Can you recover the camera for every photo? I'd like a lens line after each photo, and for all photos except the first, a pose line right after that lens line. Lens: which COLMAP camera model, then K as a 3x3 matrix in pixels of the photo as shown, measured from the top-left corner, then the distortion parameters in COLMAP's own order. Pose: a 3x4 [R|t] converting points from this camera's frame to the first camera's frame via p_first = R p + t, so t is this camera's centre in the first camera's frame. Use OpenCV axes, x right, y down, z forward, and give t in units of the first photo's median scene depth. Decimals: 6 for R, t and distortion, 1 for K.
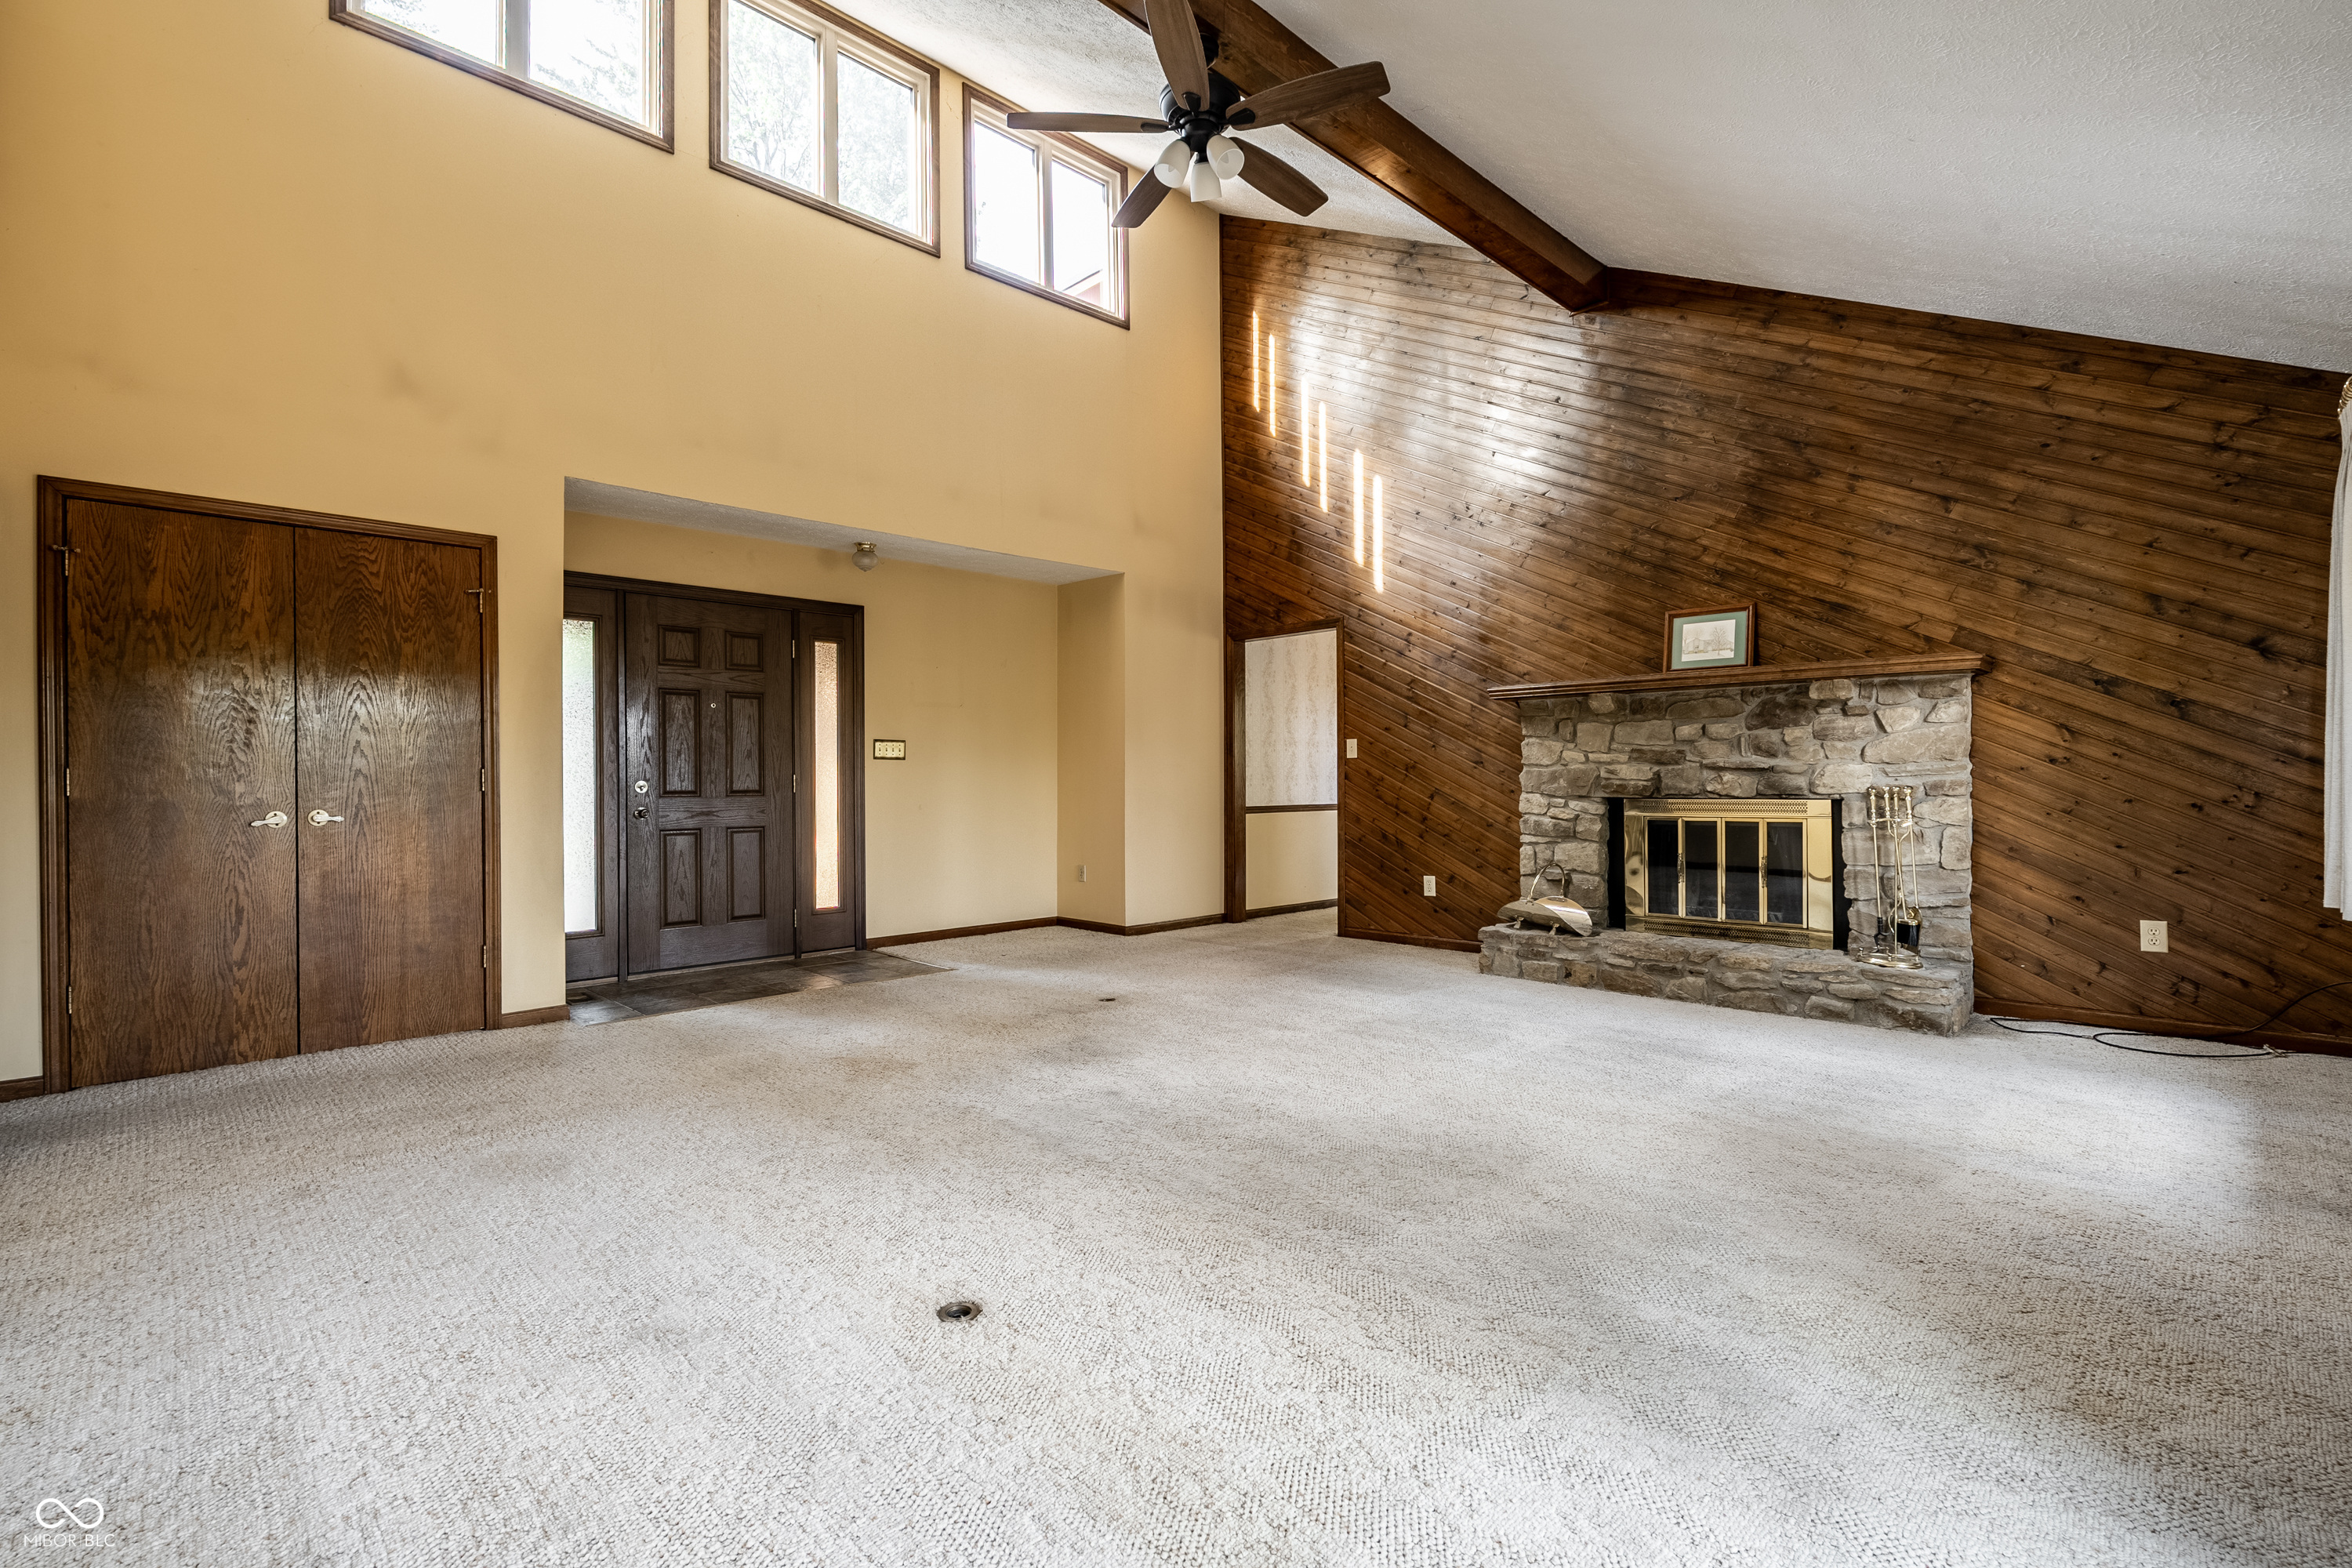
lens RADIAL K [[1035.6, 0, 1178.9], [0, 1035.6, 767.5], [0, 0, 1]] dist [0.000077, -0.000240]
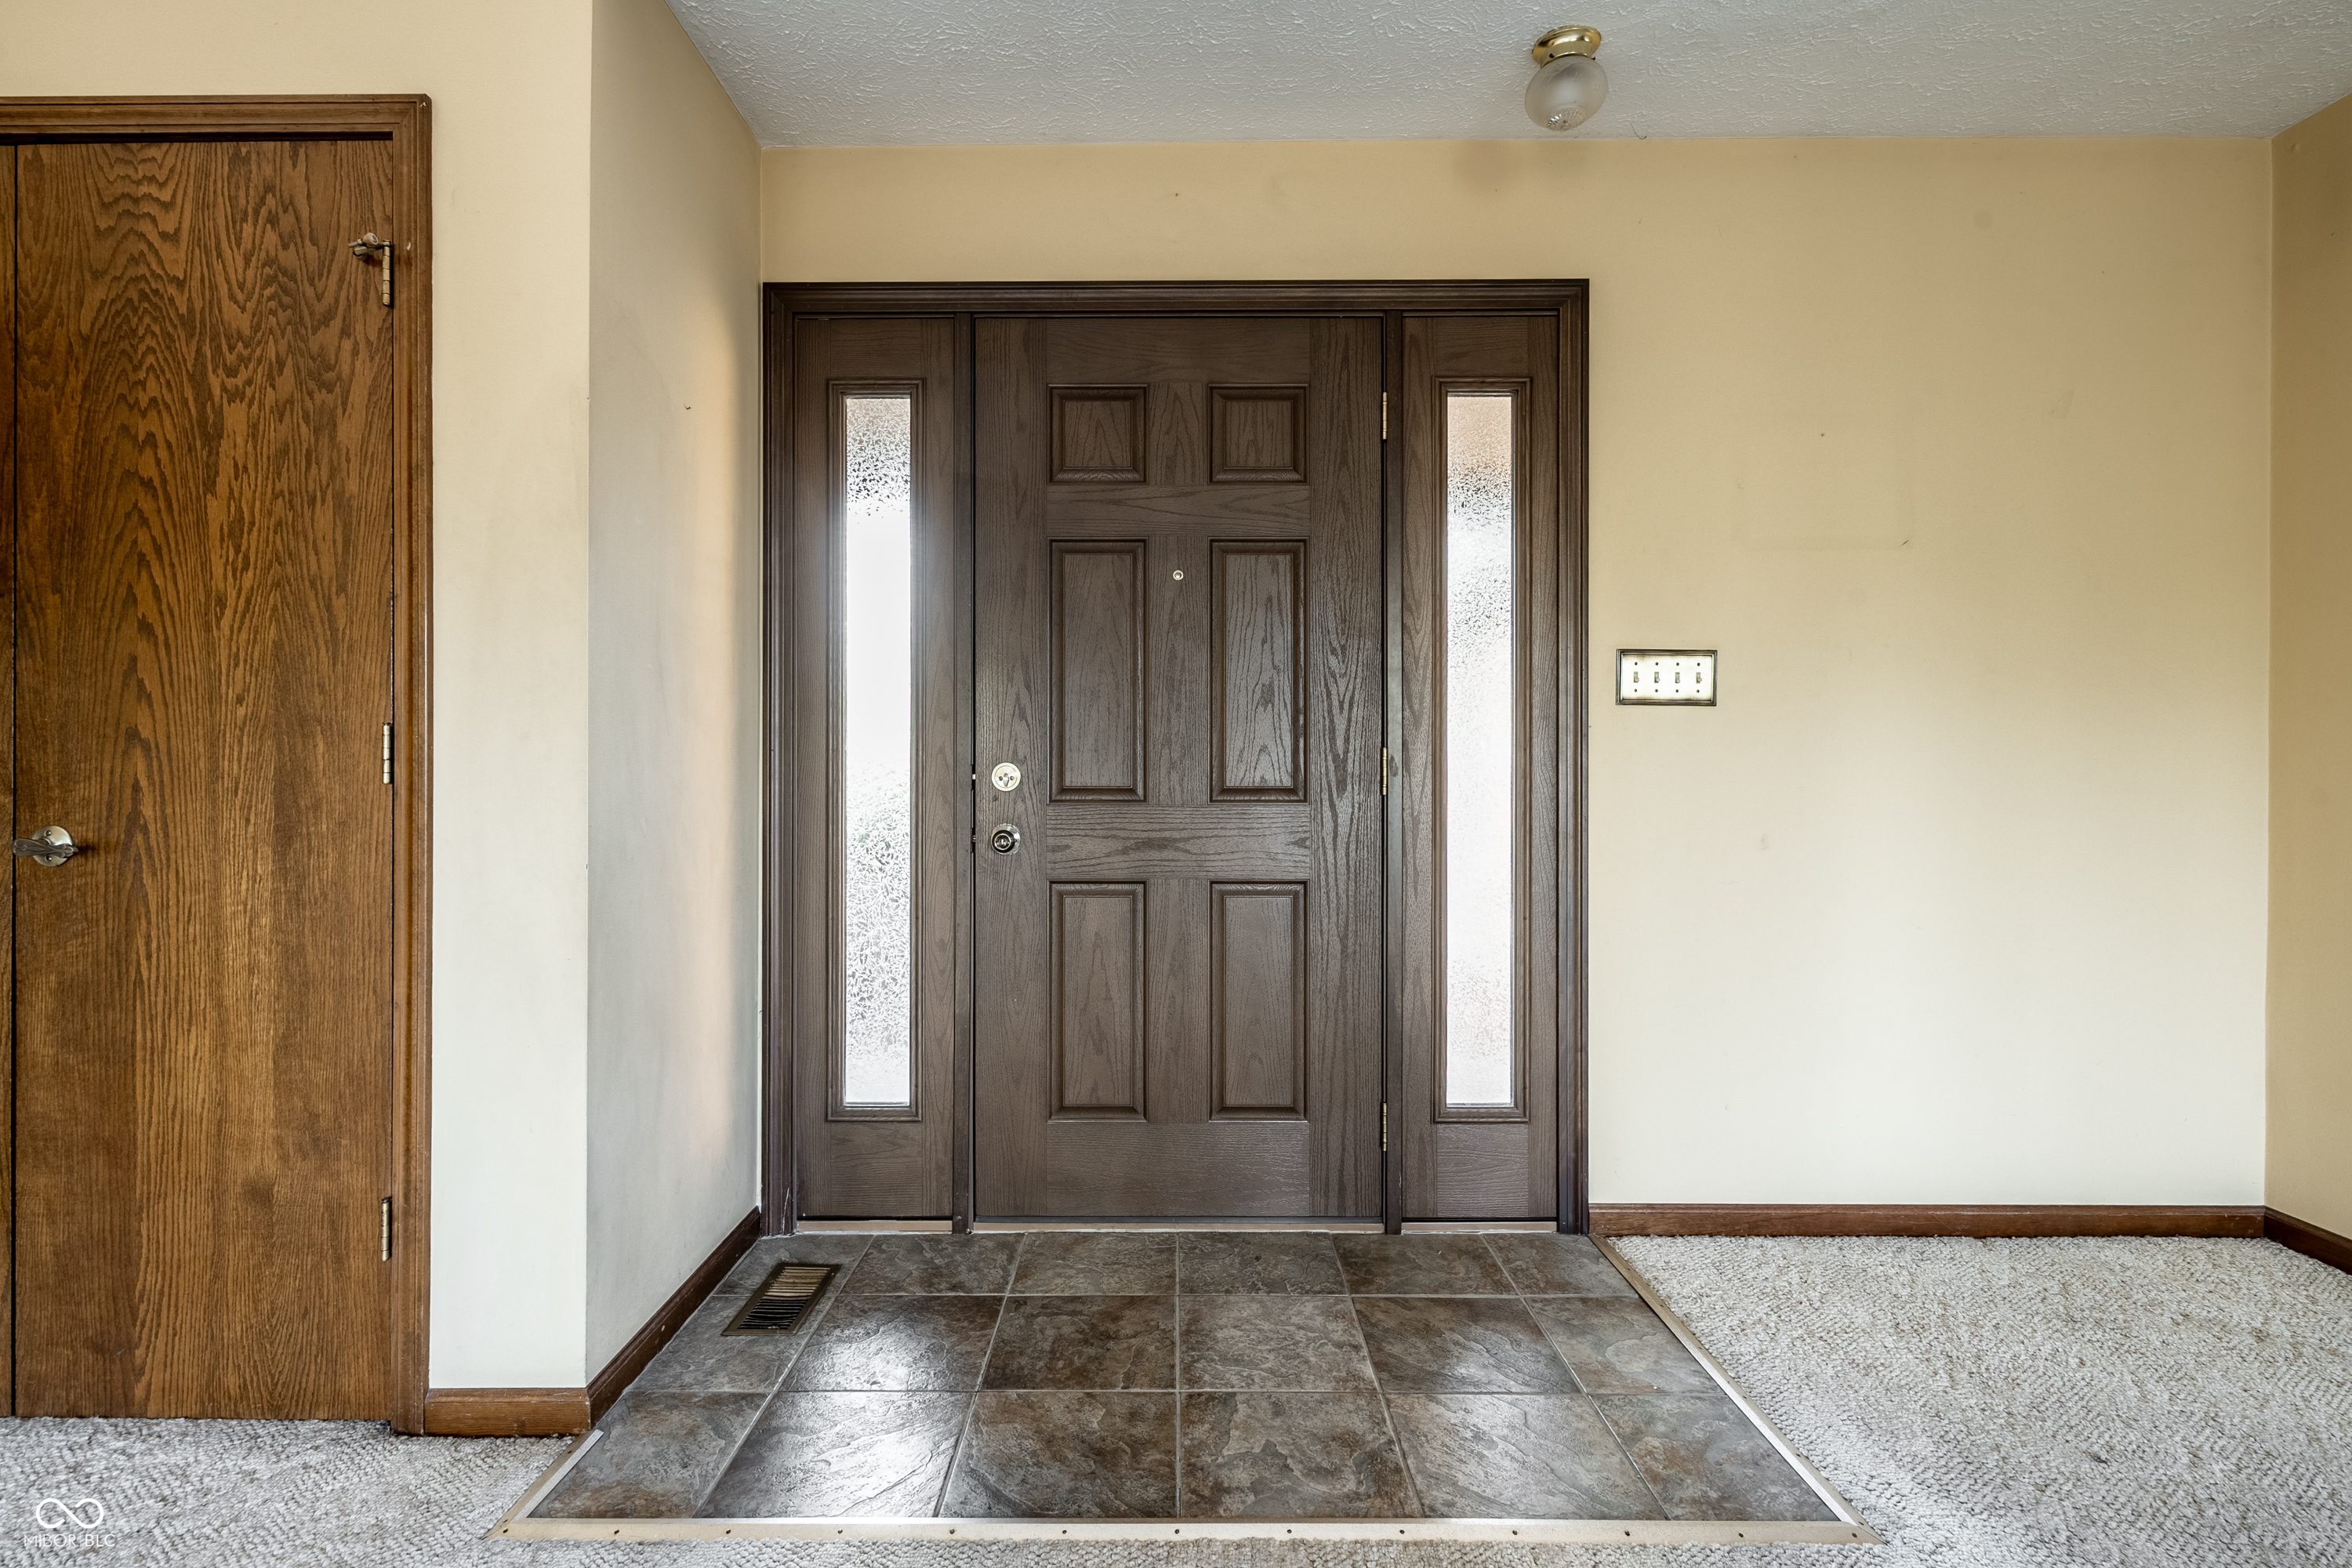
lens RADIAL K [[1111.2, 0, 1169.0], [0, 1111.2, 770.3], [0, 0, 1]] dist [-0.001898, -0.000216]
pose [[0.702561, 0.005915, -0.711599, -0.155694], [0.003539, 0.999924, 0.011805, 0.011344], [0.711615, -0.010812, 0.702487, 0.748265]]
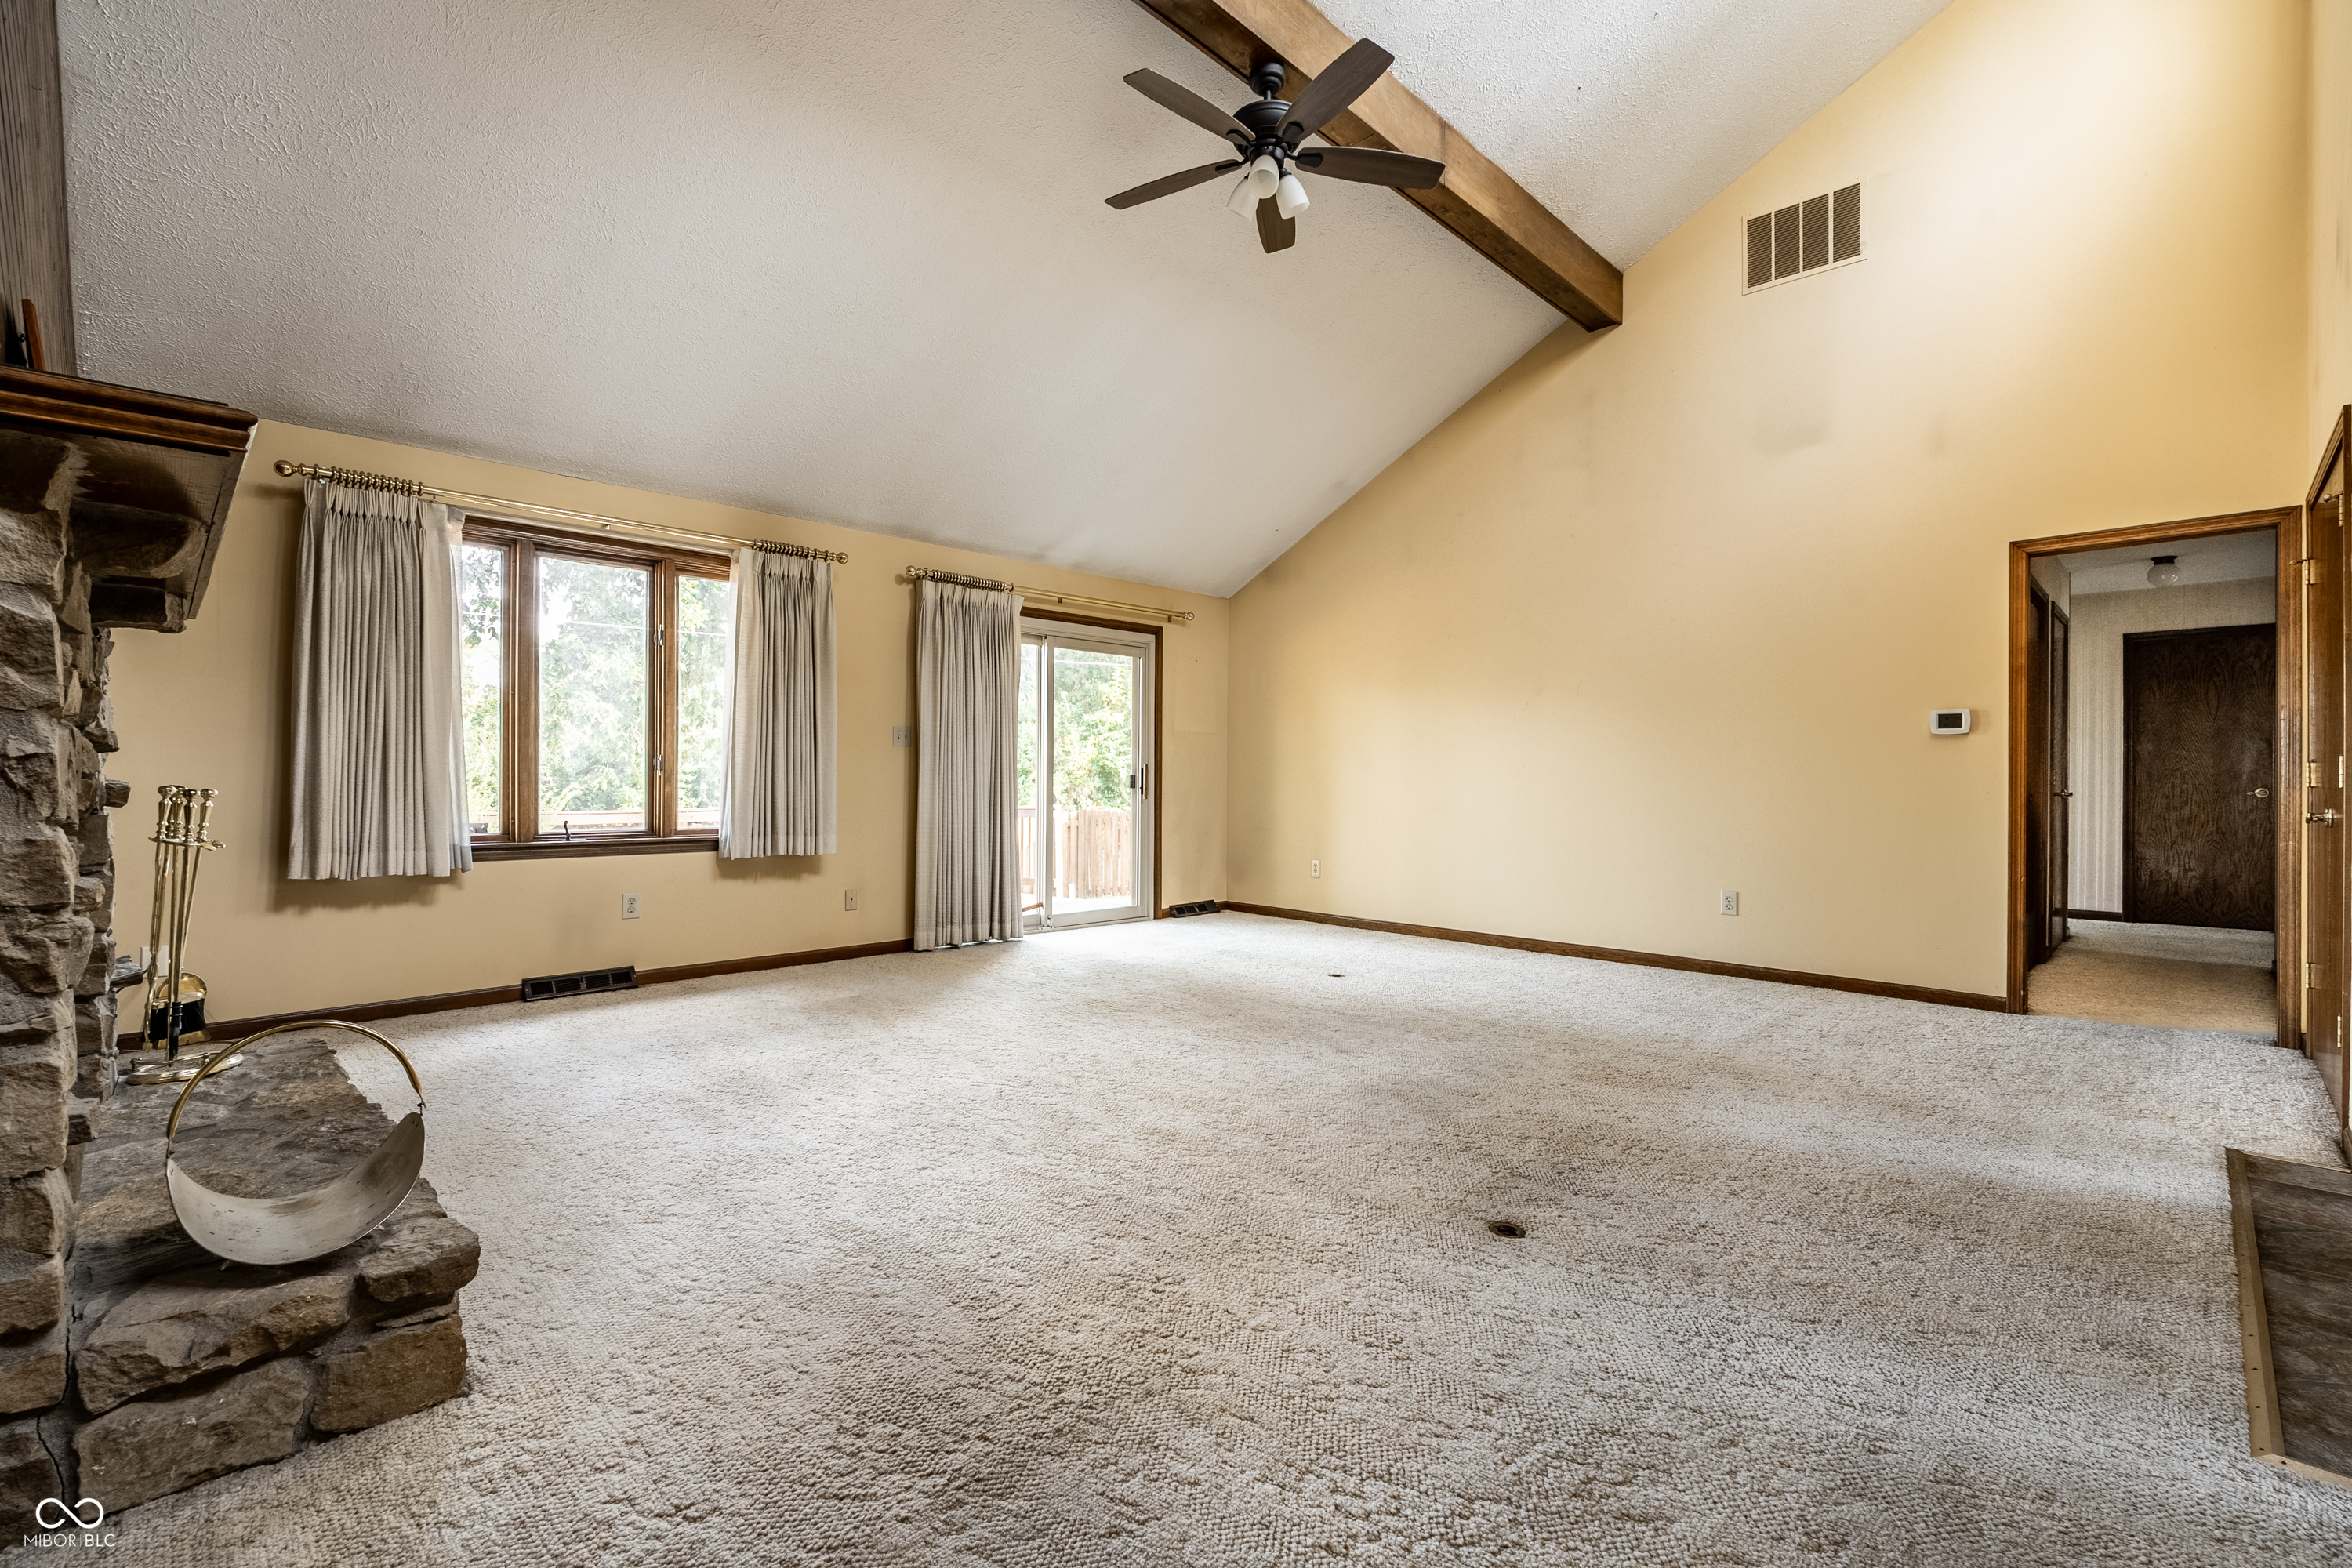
lens RADIAL K [[1051.0, 0, 1169.4], [0, 1051.0, 772.9], [0, 0, 1]] dist [-0.002060, 0.000157]
pose [[-0.999994, 0.002257, 0.002511, 0.078191], [0.002226, 0.999920, -0.012414, 0.014919], [-0.002539, -0.012408, -0.999920, 1.371976]]
